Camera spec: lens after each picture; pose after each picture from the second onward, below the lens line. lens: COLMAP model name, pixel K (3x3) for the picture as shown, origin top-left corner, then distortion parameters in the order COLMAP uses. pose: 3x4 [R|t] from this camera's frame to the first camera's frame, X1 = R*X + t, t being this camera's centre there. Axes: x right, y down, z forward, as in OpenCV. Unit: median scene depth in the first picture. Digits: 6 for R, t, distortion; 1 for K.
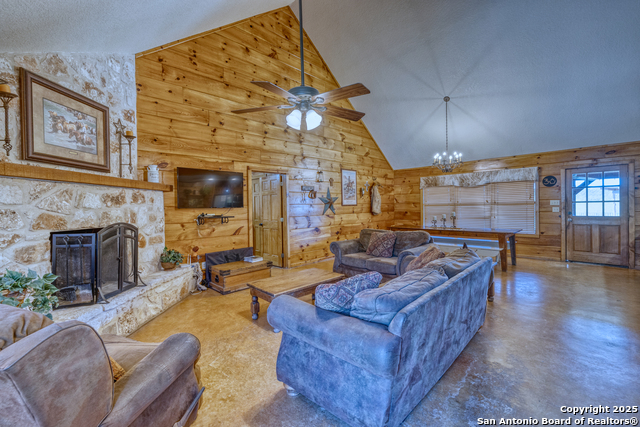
lens RADIAL K [[268.4, 0, 318.6], [0, 268.4, 210.0], [0, 0, 1]] dist [-0.001006, -0.000871]
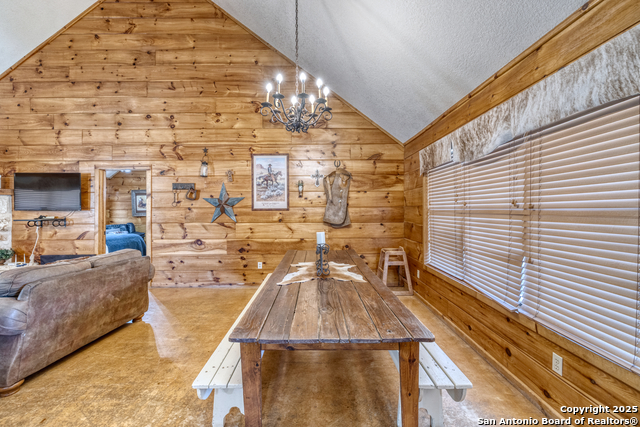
lens RADIAL K [[270.2, 0, 324.1], [0, 270.2, 210.2], [0, 0, 1]] dist [-0.003334, 0.000577]
pose [[0.722494, 0.017891, -0.691145, 0.920716], [-0.019593, 0.999793, 0.005398, -0.030817], [0.691099, 0.009642, 0.722696, 0.869334]]
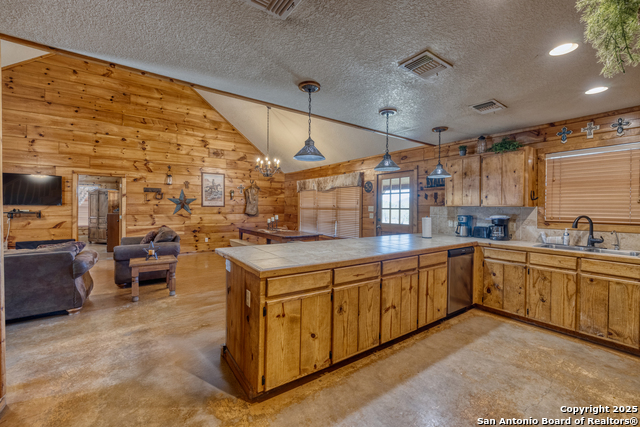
lens RADIAL K [[270.2, 0, 321.4], [0, 270.2, 210.6], [0, 0, 1]] dist [-0.003334, 0.000577]
pose [[0.988719, 0.027900, -0.147161, 0.987712], [-0.028171, 0.999603, 0.000243, -0.017989], [0.147109, 0.003905, 0.989113, -0.011715]]
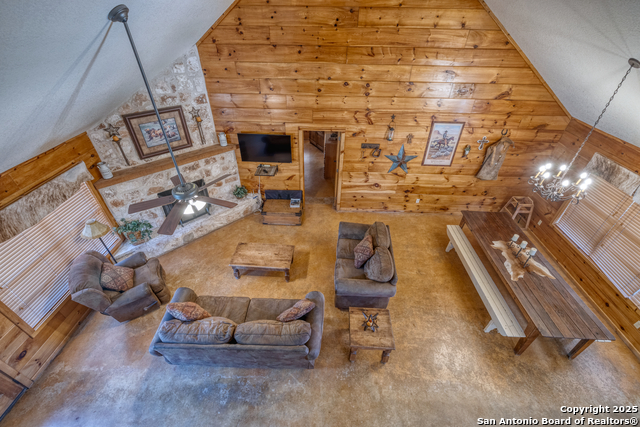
lens RADIAL K [[268.4, 0, 321.1], [0, 268.4, 210.4], [0, 0, 1]] dist [-0.001006, -0.000871]
pose [[0.685576, 0.459025, -0.565050, 0.563755], [-0.036861, 0.797058, 0.602776, -0.546932], [0.727067, -0.392421, 0.563364, 0.316656]]
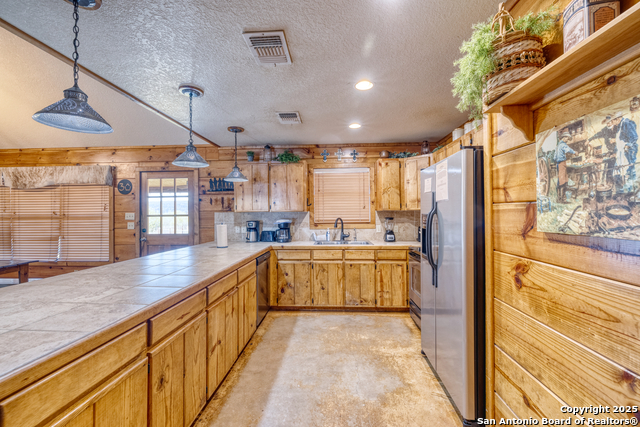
lens RADIAL K [[268.4, 0, 320.4], [0, 268.4, 210.5], [0, 0, 1]] dist [-0.001006, -0.000871]
pose [[0.733144, 0.018725, 0.679815, 0.890240], [0.005007, 0.999445, -0.032928, -0.018801], [-0.680055, 0.027544, 0.732644, 0.120670]]
